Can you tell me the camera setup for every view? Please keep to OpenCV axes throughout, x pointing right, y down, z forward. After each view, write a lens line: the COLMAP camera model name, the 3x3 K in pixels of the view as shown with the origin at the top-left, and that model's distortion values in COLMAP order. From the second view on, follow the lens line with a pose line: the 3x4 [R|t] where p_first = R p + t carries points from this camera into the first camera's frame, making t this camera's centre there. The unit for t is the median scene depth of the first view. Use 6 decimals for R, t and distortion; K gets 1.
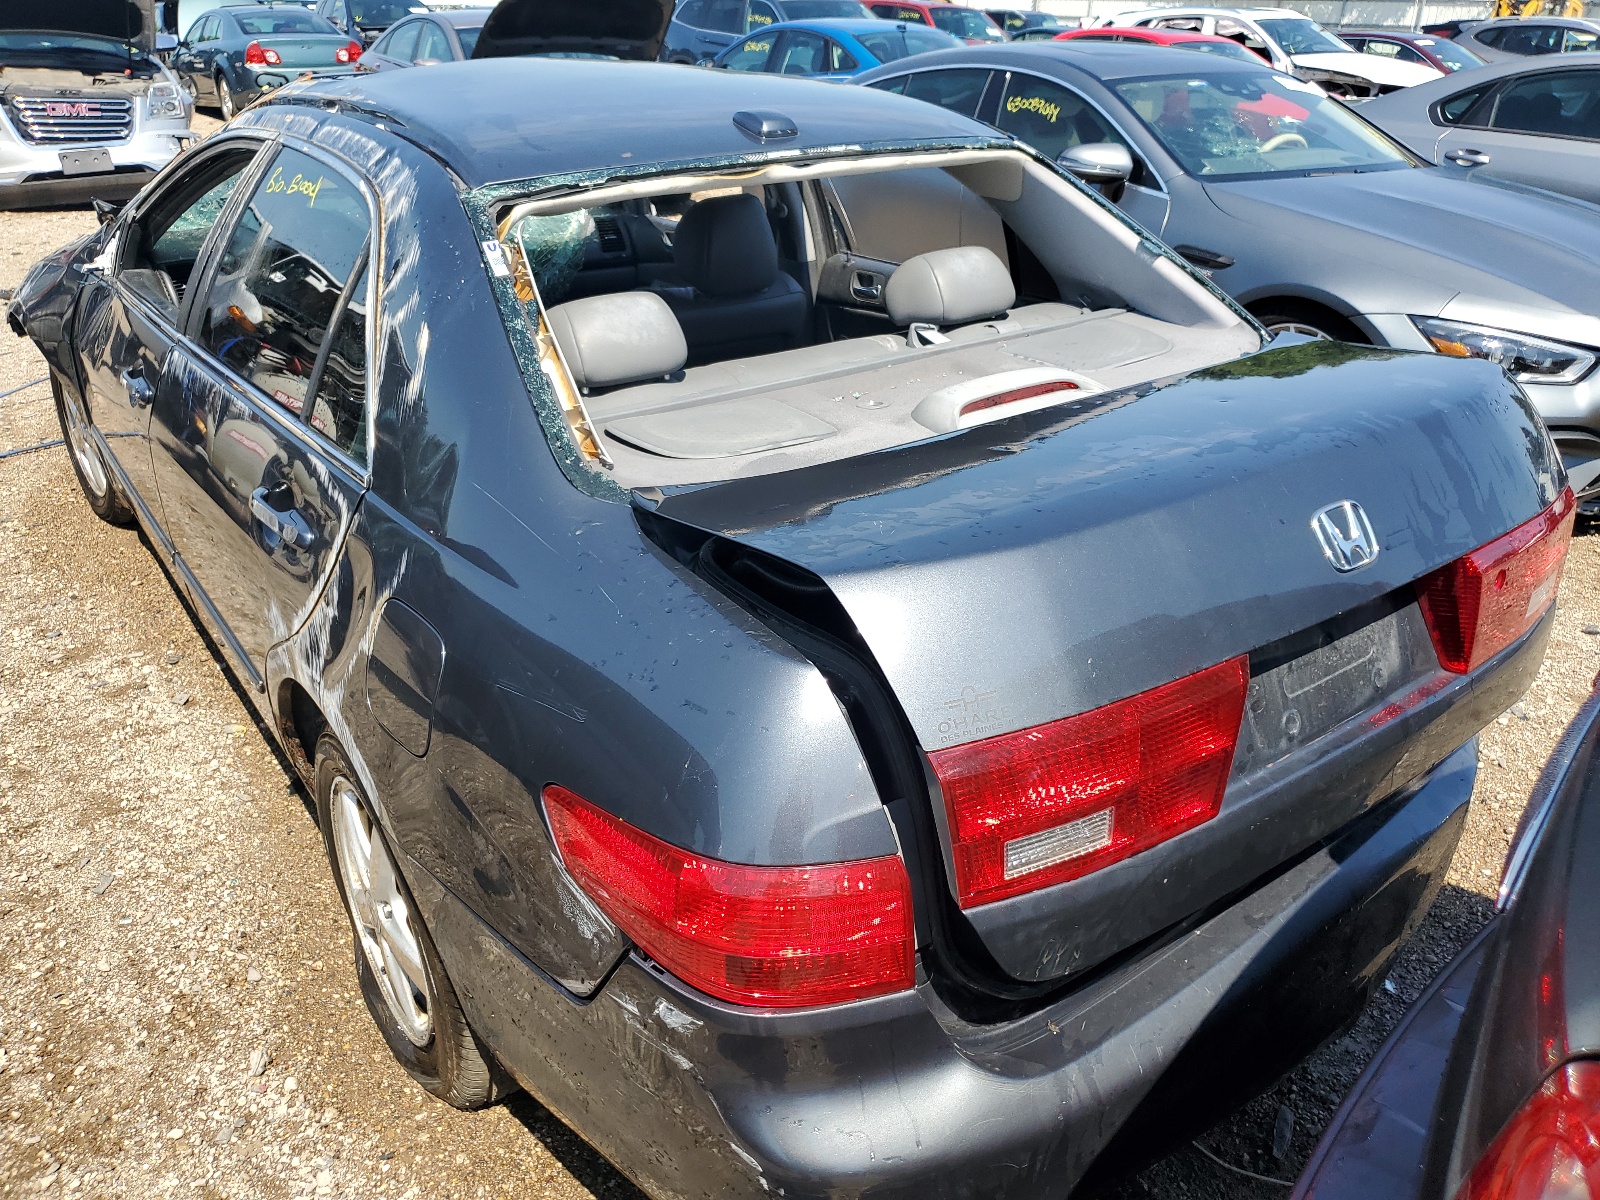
lens RADIAL K [[1205.6, 0, 799.4], [0, 1205.6, 647.4], [0, 0, 1]] dist [0.002906, 0.009085]
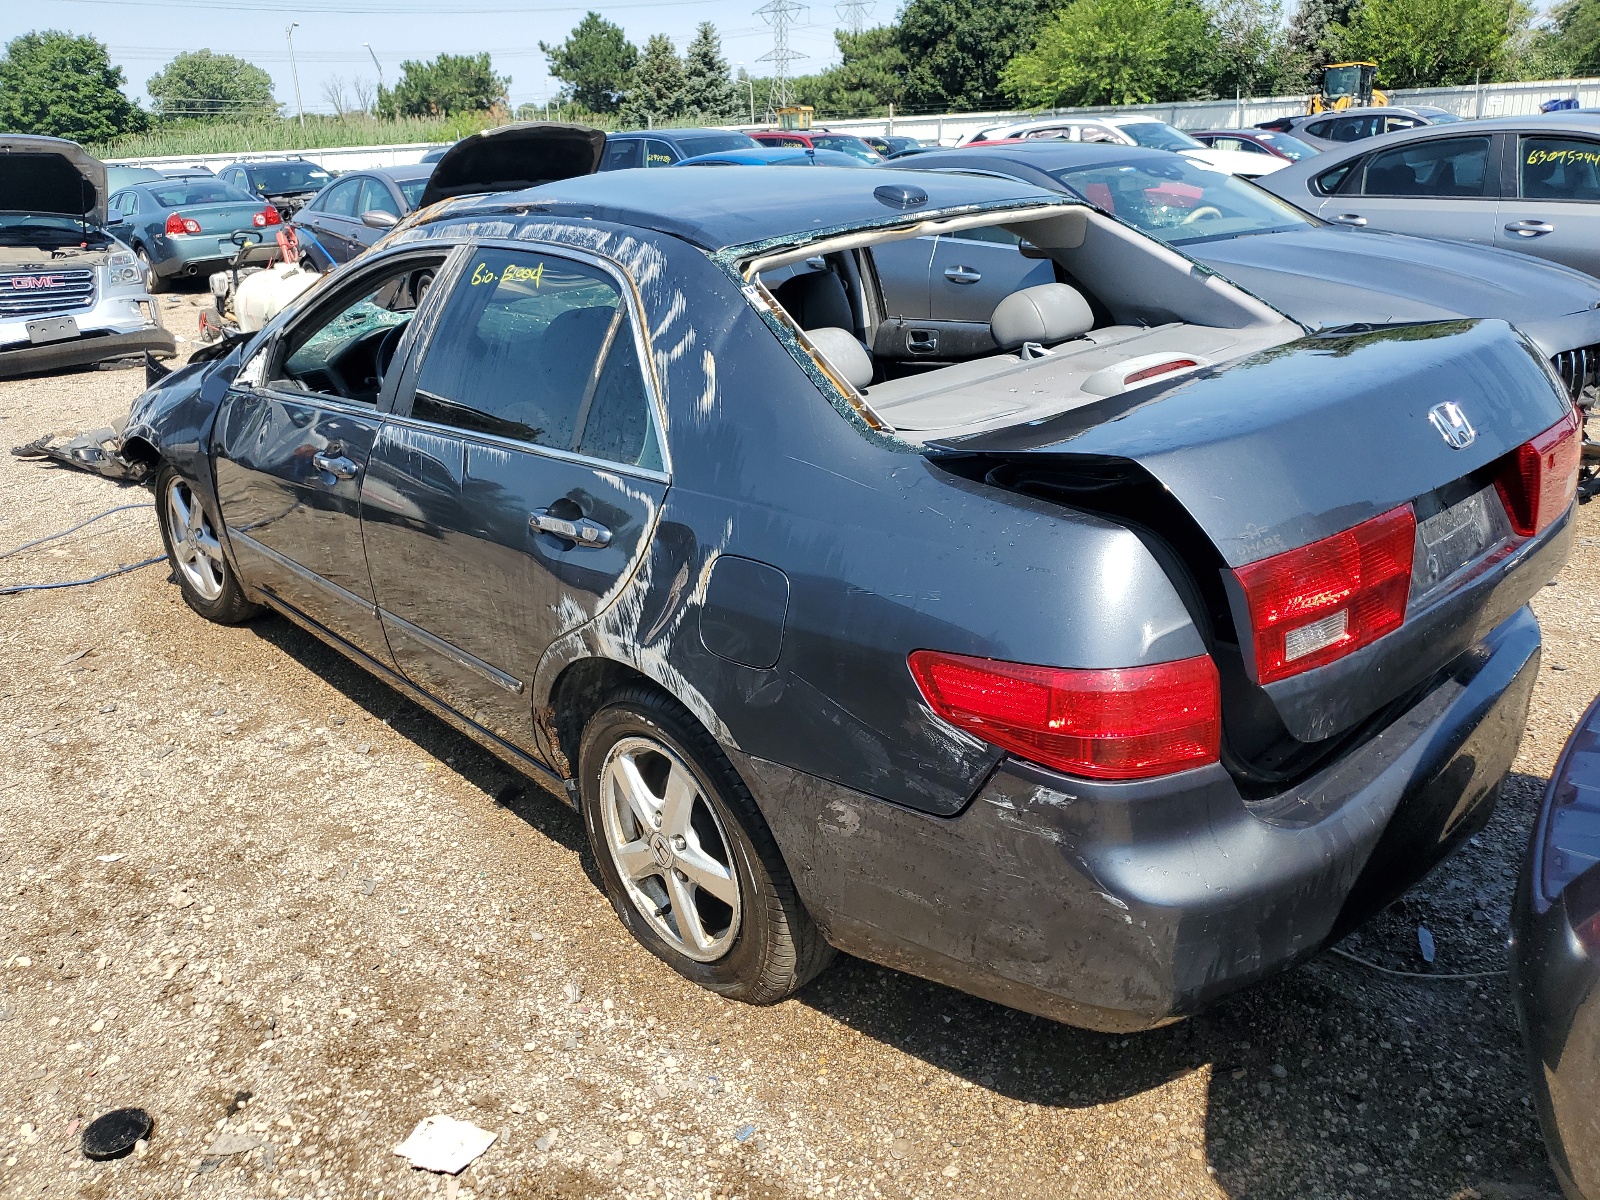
lens RADIAL K [[1205.6, 0, 799.4], [0, 1205.6, 647.4], [0, 0, 1]] dist [0.002906, 0.009085]
pose [[0.992615, -0.099084, 0.069980, -0.264428], [0.105179, 0.990411, -0.089572, 0.132494], [-0.060434, 0.096271, 0.993519, -0.193326]]
